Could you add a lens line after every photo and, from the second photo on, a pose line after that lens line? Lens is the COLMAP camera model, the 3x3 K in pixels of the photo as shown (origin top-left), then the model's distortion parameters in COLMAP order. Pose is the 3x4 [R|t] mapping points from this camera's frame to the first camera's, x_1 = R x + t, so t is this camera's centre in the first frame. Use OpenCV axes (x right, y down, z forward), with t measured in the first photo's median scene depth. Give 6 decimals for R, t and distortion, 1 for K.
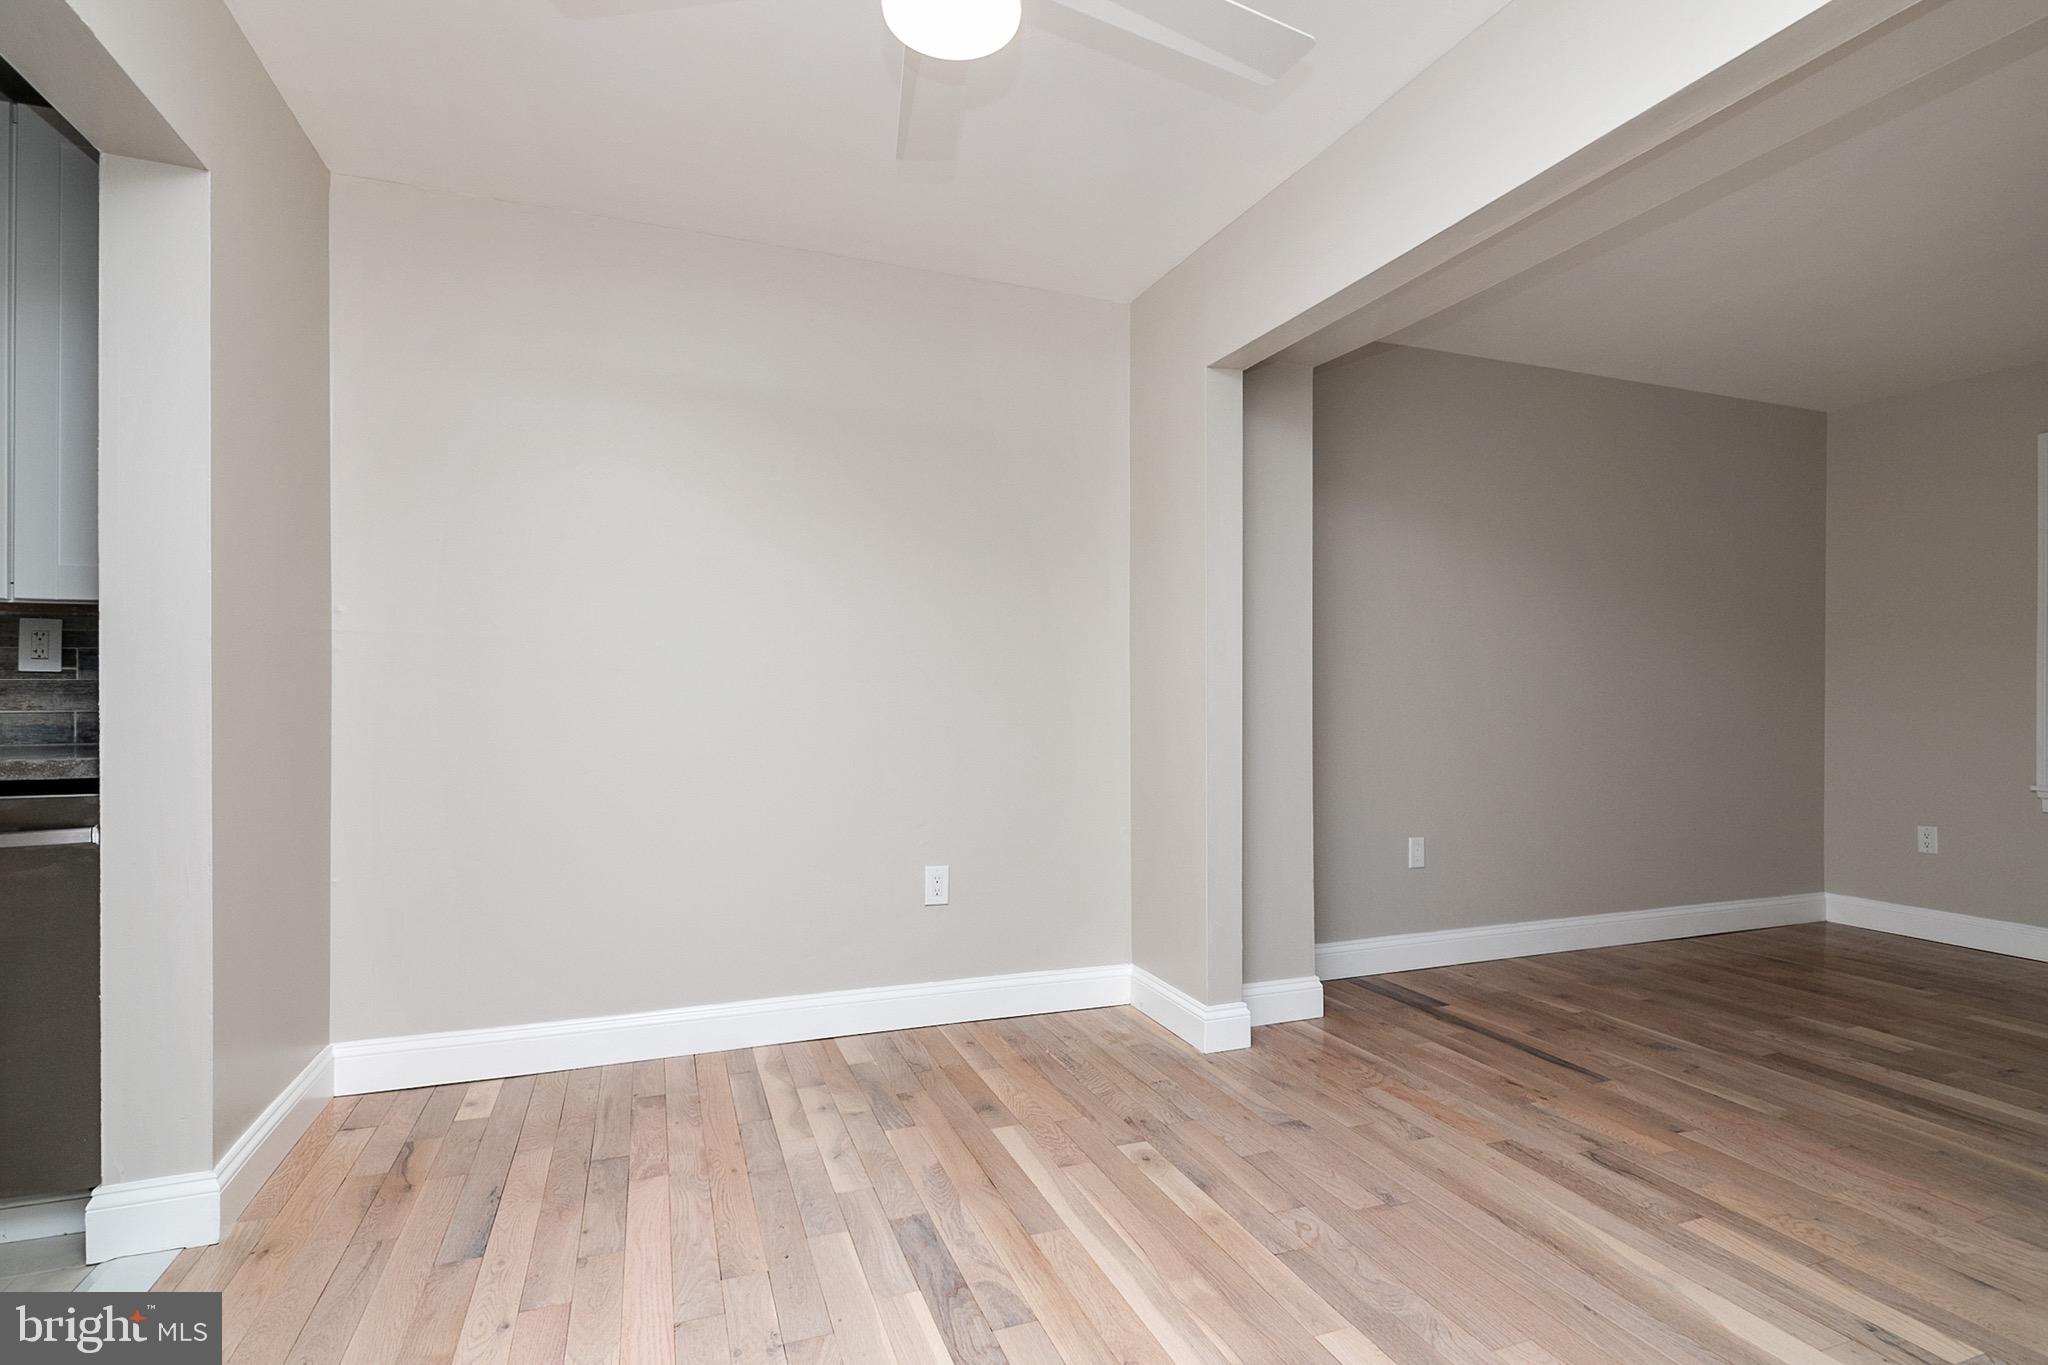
lens RADIAL K [[990.9, 0, 1016.5], [0, 990.9, 700.7], [0, 0, 1]] dist [0.015975, -0.011146]
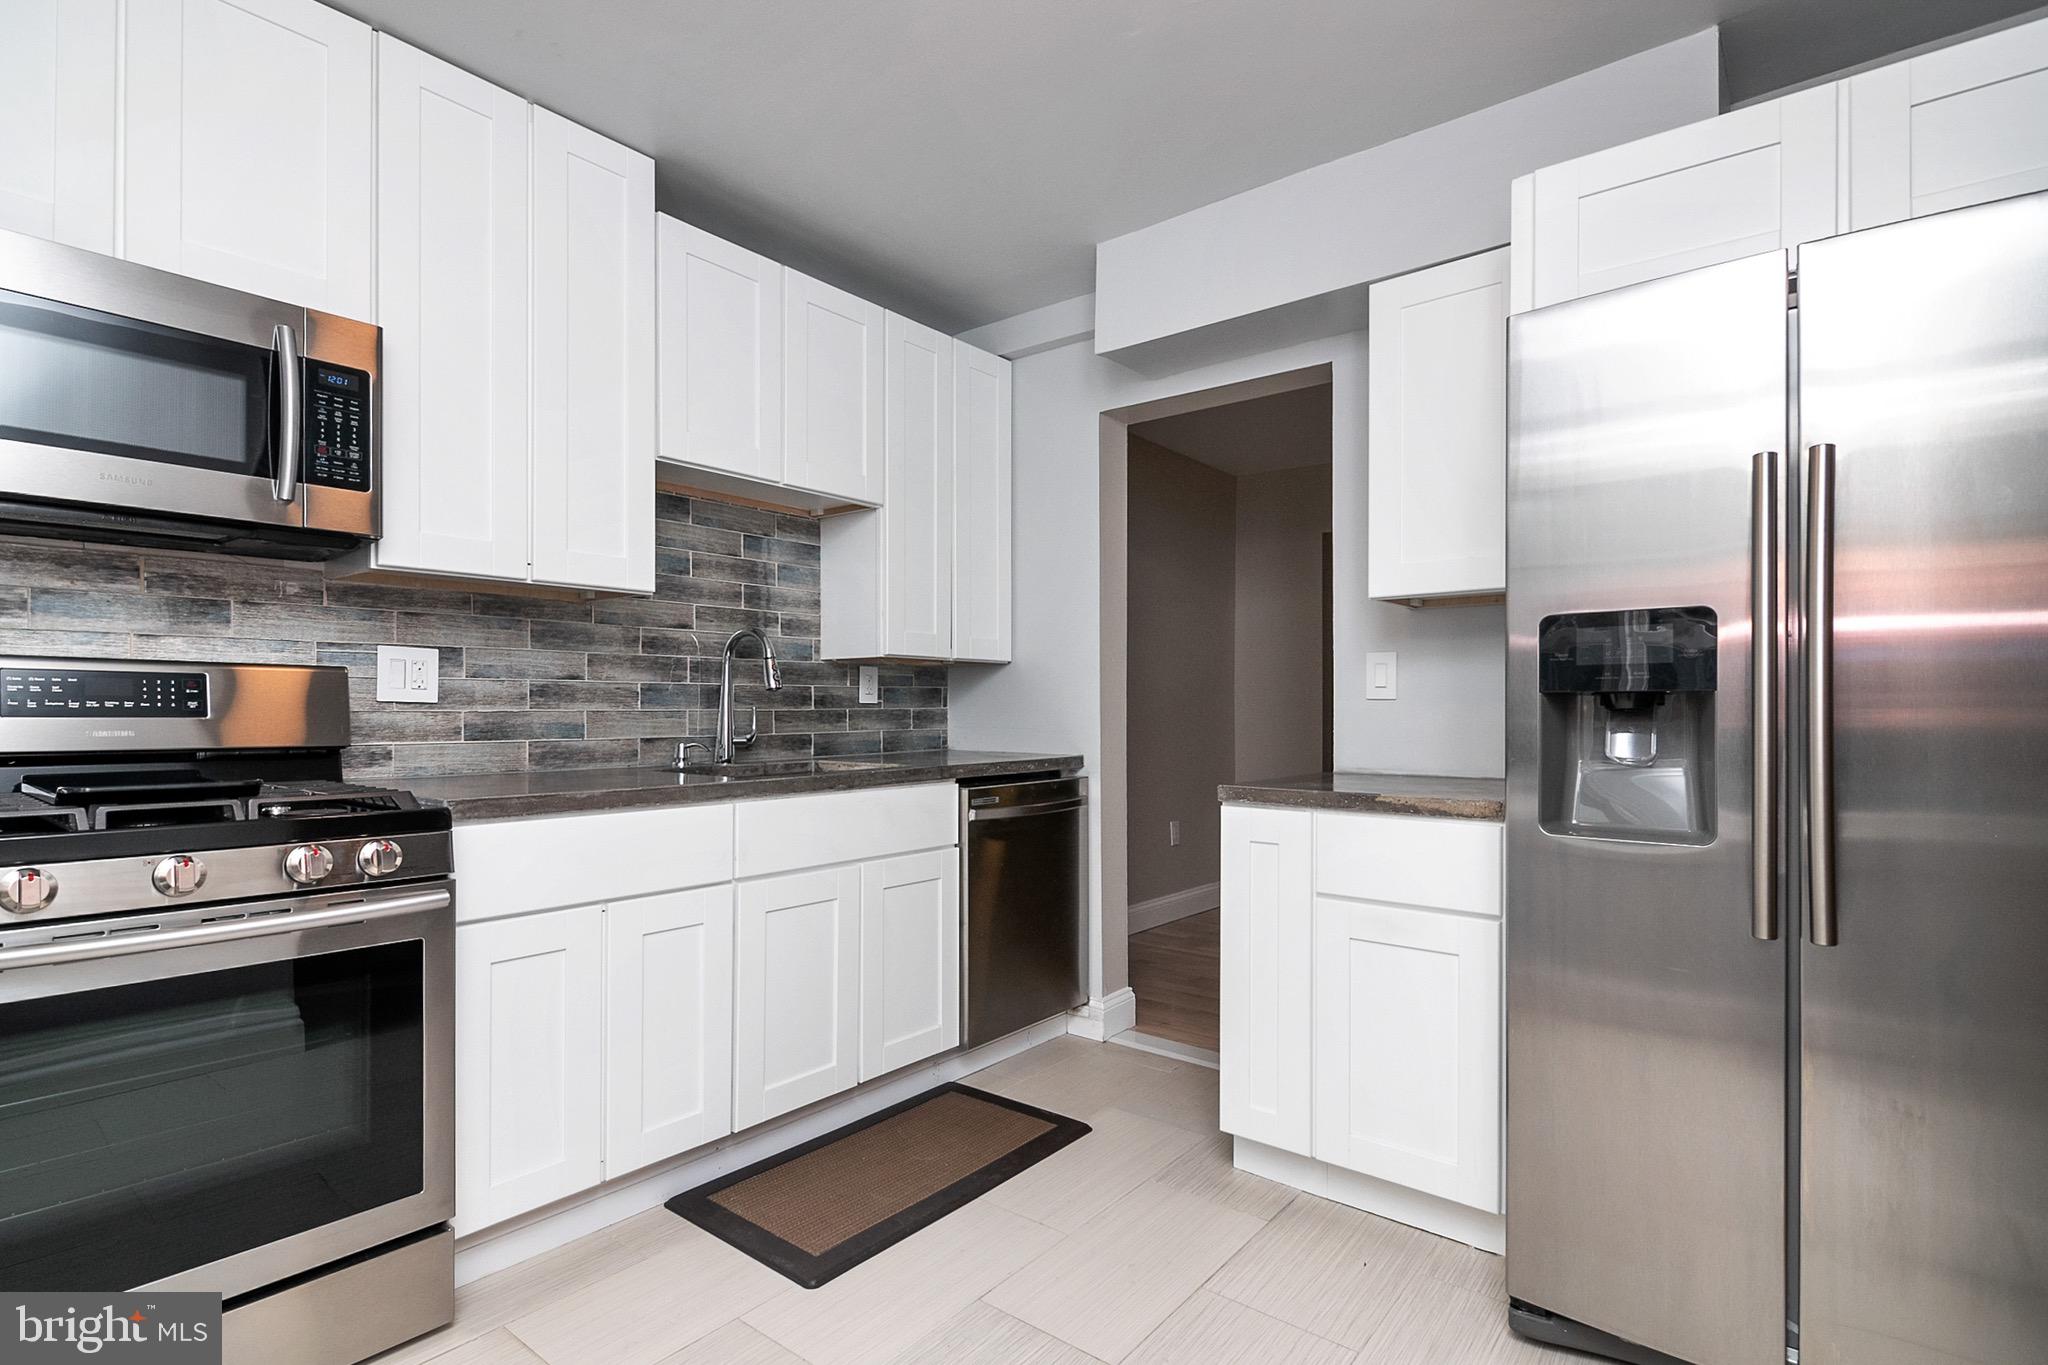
lens RADIAL K [[1002.6, 0, 1018.2], [0, 1002.6, 716.5], [0, 0, 1]] dist [0.015614, -0.001316]
pose [[0.863074, -0.003902, 0.505062, -1.528307], [0.001553, 0.999986, 0.005073, -0.016952], [-0.505074, -0.003594, 0.863068, -0.362424]]
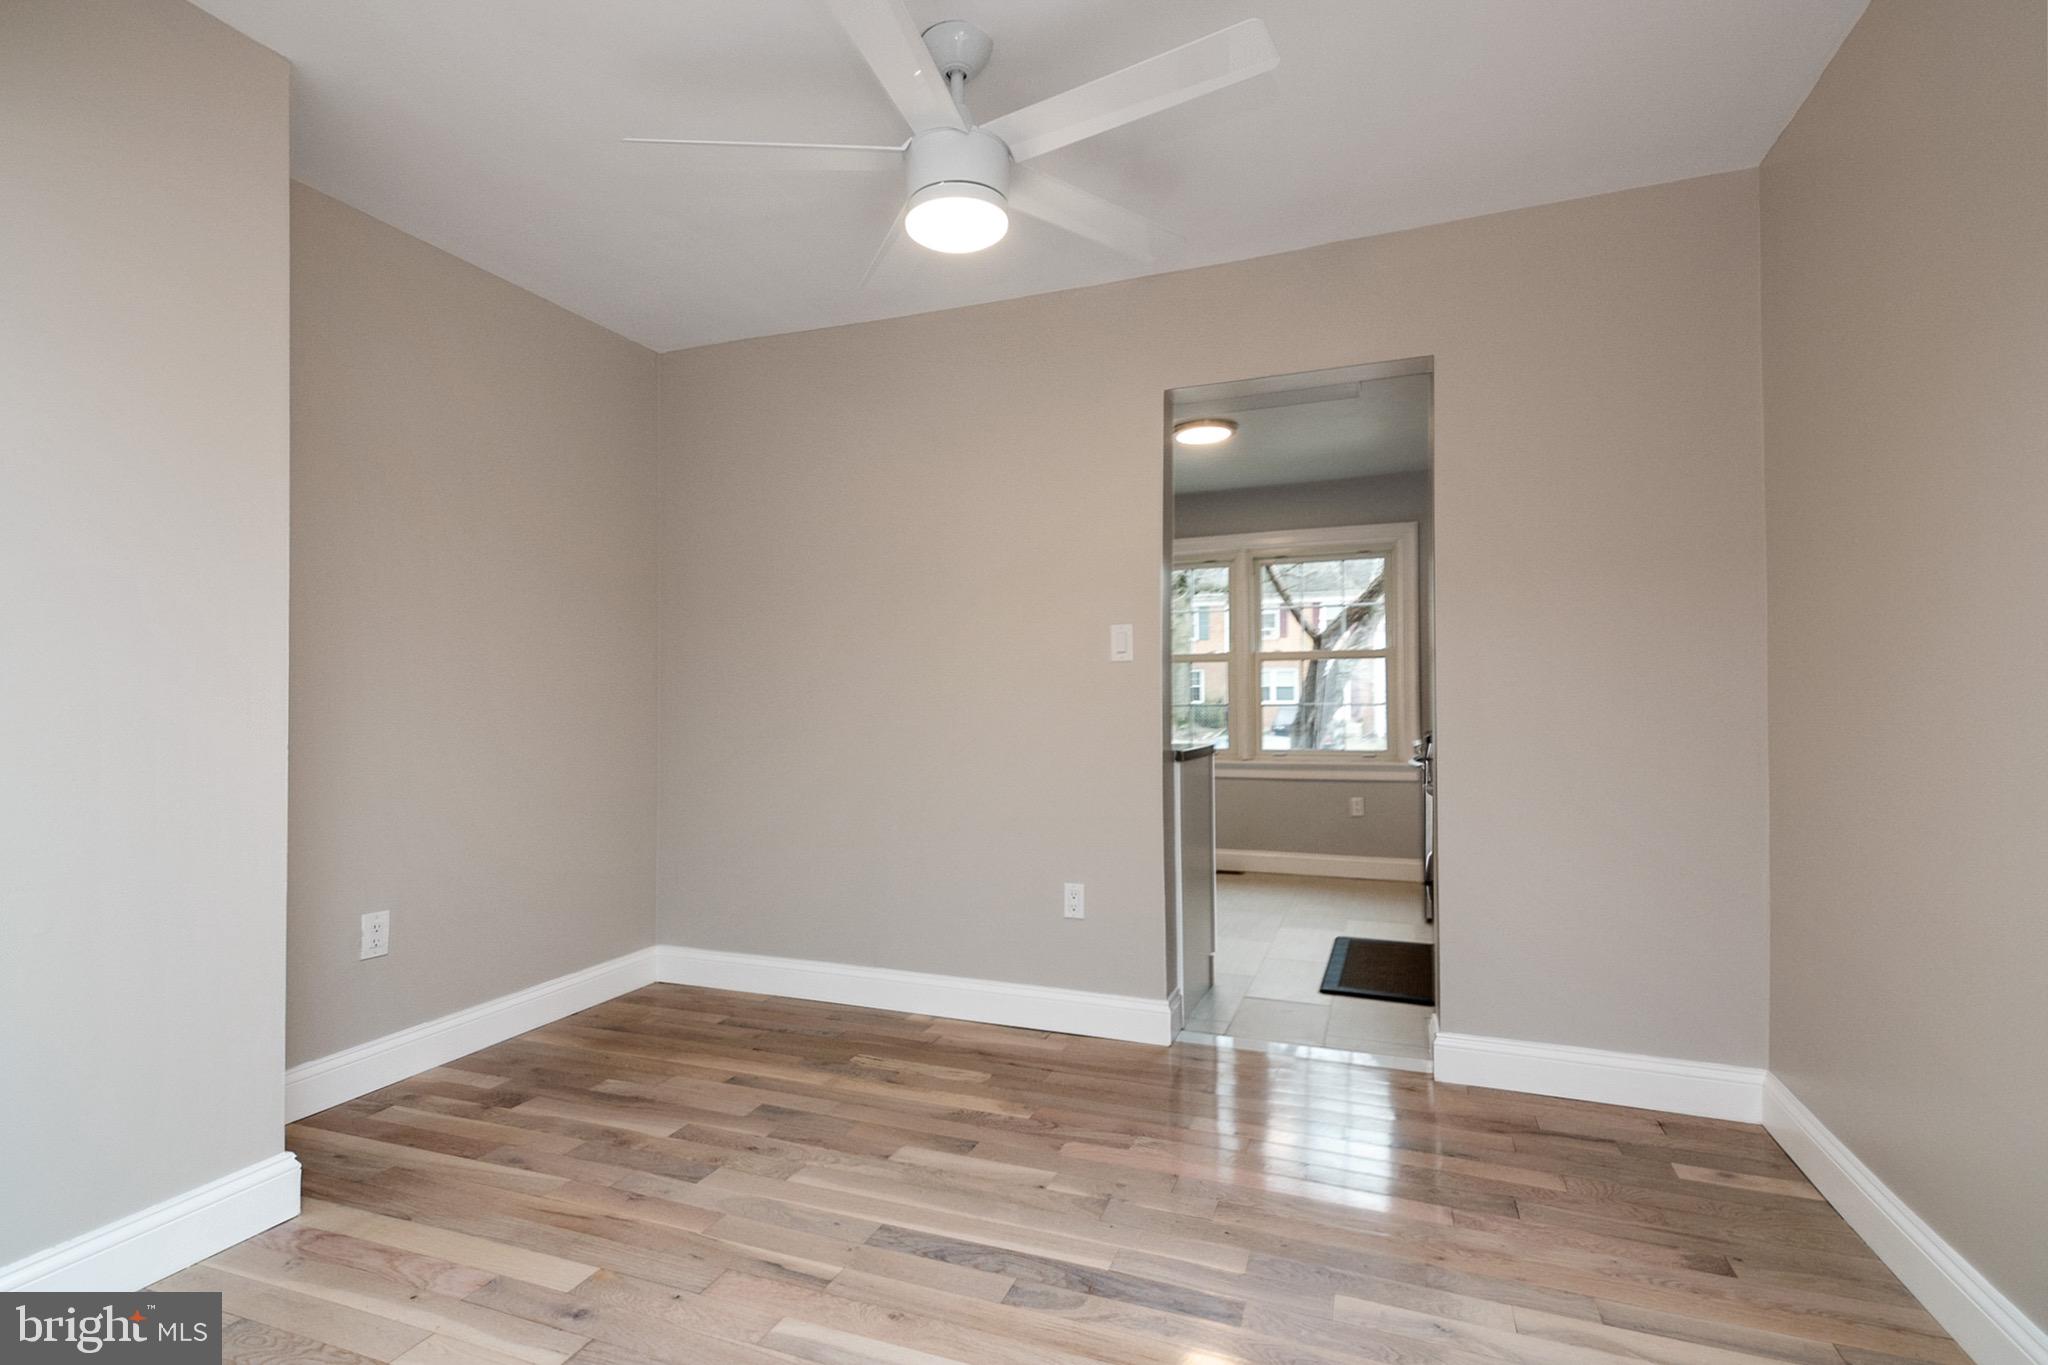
lens RADIAL K [[976.8, 0, 1032.8], [0, 976.8, 687.9], [0, 0, 1]] dist [0.002958, 0.000256]
pose [[-0.653810, -0.016538, -0.756478, 0.559537], [-0.005202, 0.999836, -0.017362, -0.006439], [0.756641, -0.007416, -0.653788, 1.207090]]
